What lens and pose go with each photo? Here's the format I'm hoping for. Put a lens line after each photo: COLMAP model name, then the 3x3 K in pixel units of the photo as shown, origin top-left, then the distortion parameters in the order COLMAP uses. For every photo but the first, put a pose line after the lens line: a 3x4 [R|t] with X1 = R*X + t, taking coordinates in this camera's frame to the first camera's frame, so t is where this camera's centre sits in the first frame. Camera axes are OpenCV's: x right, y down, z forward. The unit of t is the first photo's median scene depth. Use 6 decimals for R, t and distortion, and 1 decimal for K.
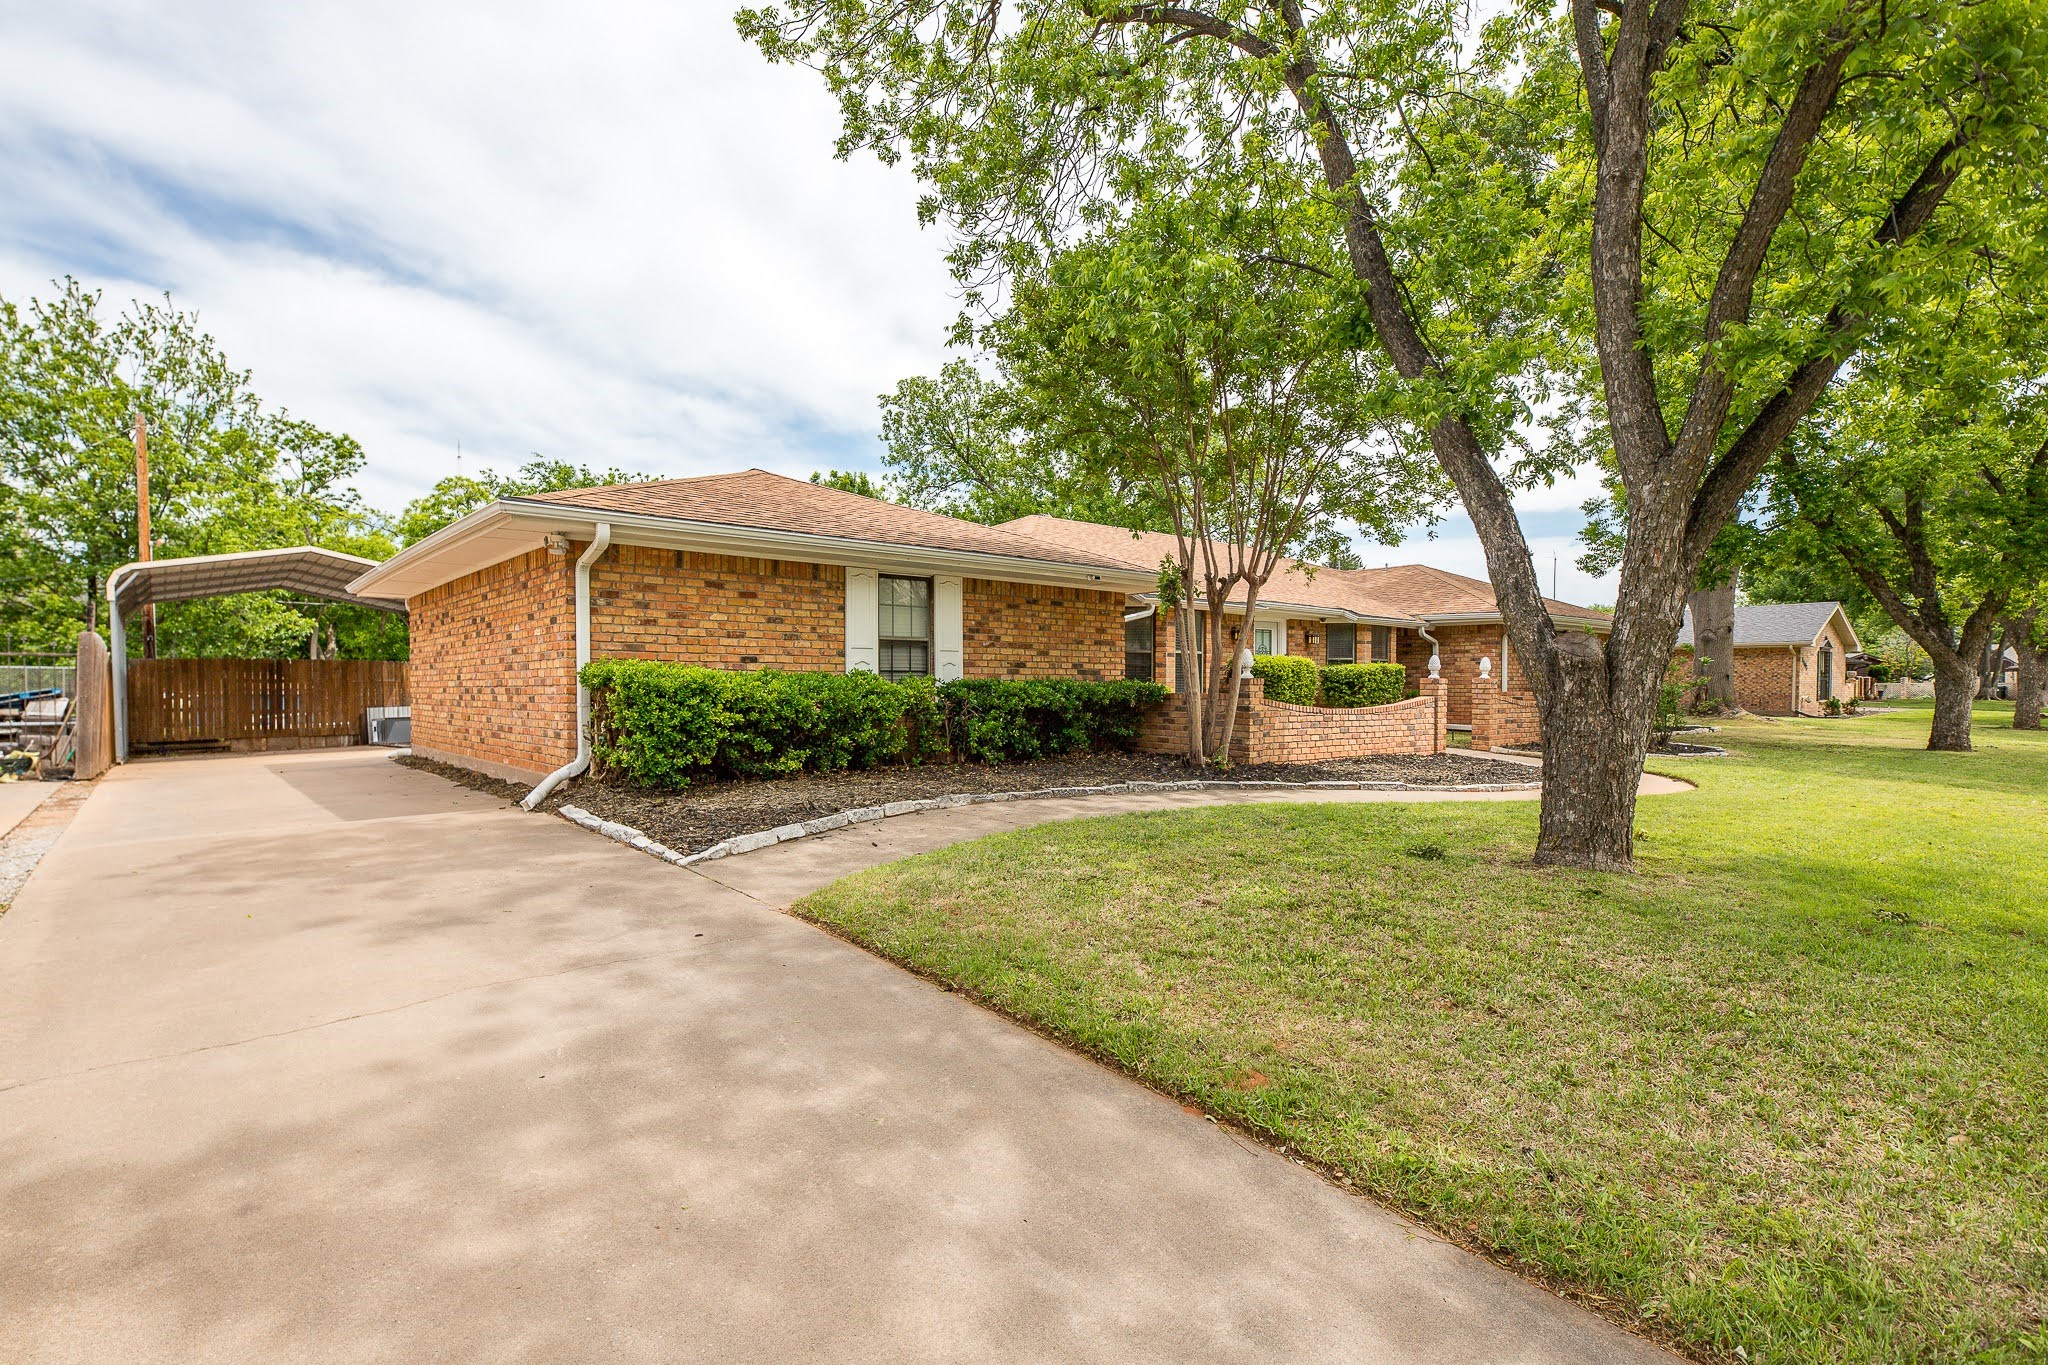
lens RADIAL K [[968.6, 0, 1010.9], [0, 968.6, 703.1], [0, 0, 1]] dist [0.000587, -0.000746]
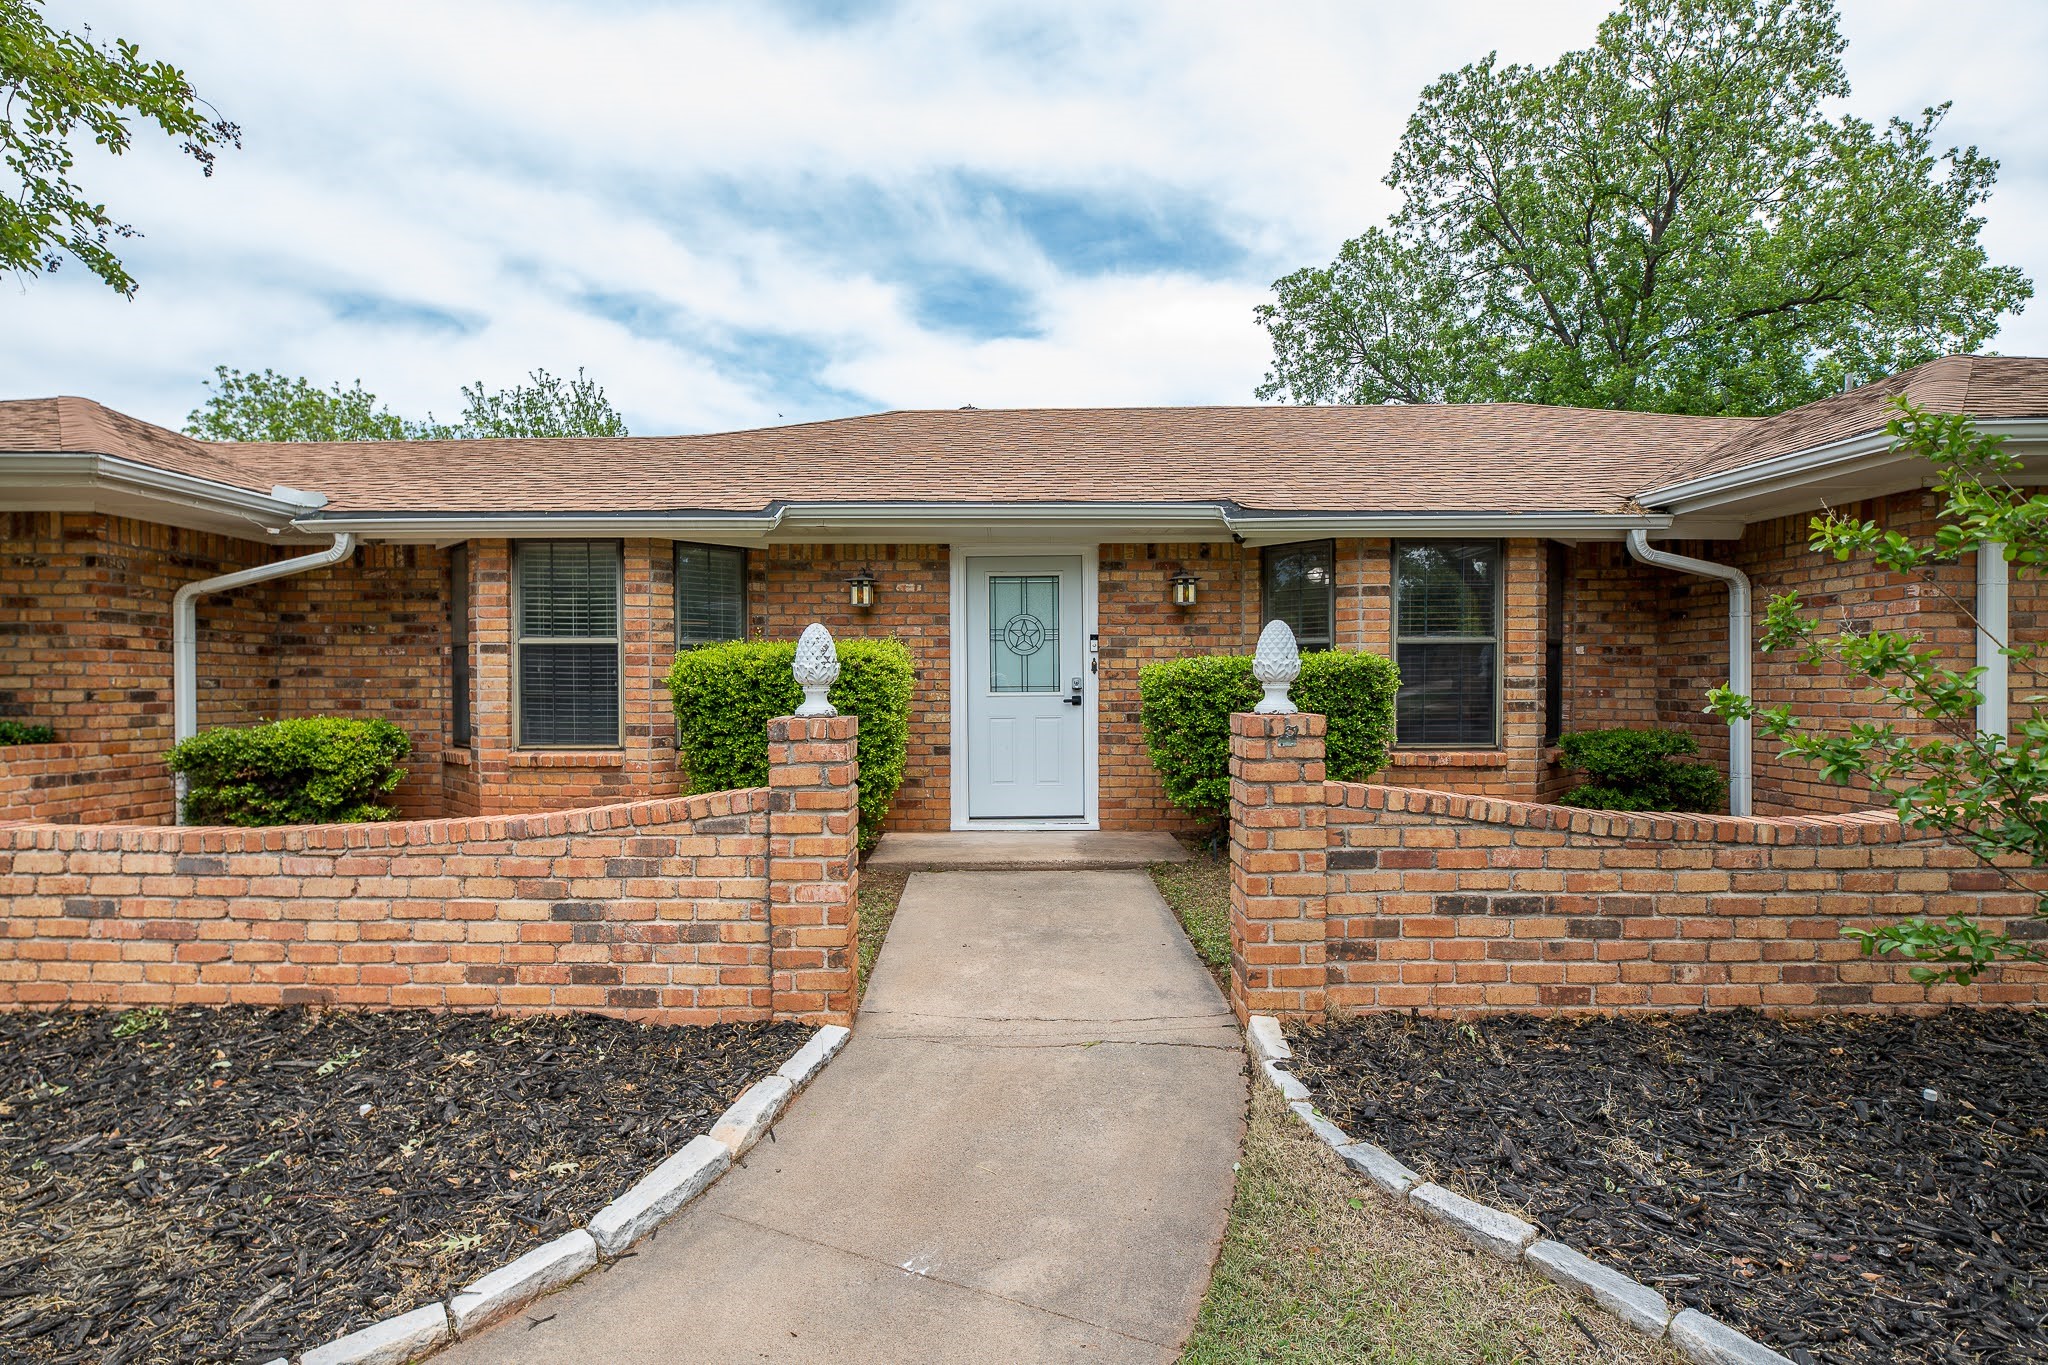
lens RADIAL K [[968.6, 0, 1010.9], [0, 968.6, 703.1], [0, 0, 1]] dist [0.000587, -0.000746]
pose [[0.751113, 0.011736, -0.660069, 0.873433], [-0.009364, 0.999931, 0.007123, -0.042709], [0.660107, 0.000830, 0.751171, 1.154722]]
